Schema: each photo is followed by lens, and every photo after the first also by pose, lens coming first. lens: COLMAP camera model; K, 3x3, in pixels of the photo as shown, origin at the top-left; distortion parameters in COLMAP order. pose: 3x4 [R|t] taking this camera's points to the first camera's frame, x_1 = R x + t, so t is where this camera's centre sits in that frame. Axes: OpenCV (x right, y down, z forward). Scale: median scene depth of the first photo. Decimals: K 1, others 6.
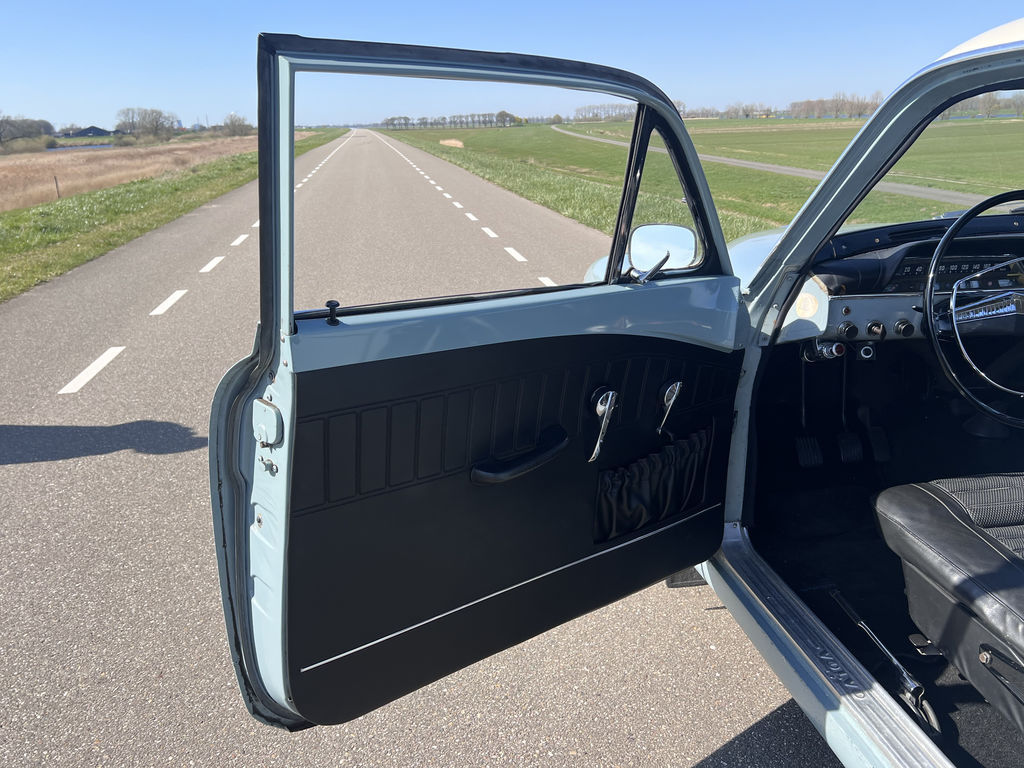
lens RADIAL K [[849.5, 0, 505.4], [0, 849.5, 377.4], [0, 0, 1]] dist [0.014155, -0.021257]
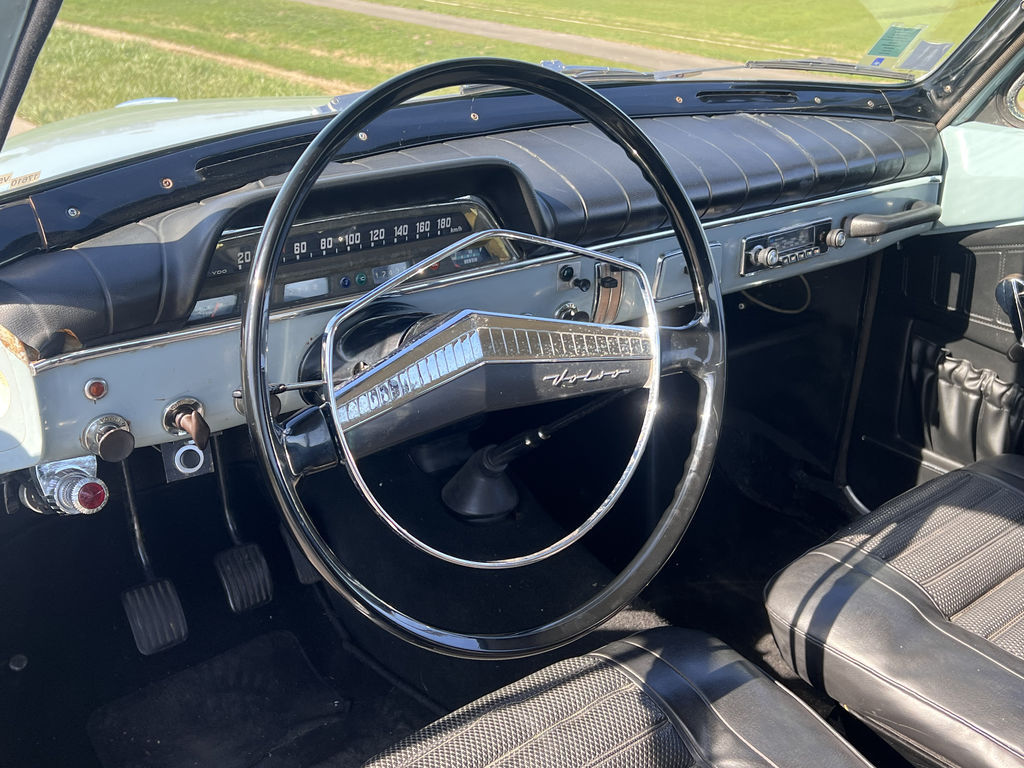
lens RADIAL K [[1086.1, 0, 502.0], [0, 1086.1, 370.5], [0, 0, 1]] dist [0.023390, 0.000000]
pose [[0.866518, -0.165276, 0.470989, 0.083782], [0.118229, 0.984698, 0.128029, -0.031975], [-0.484943, -0.055255, 0.872799, 0.125572]]
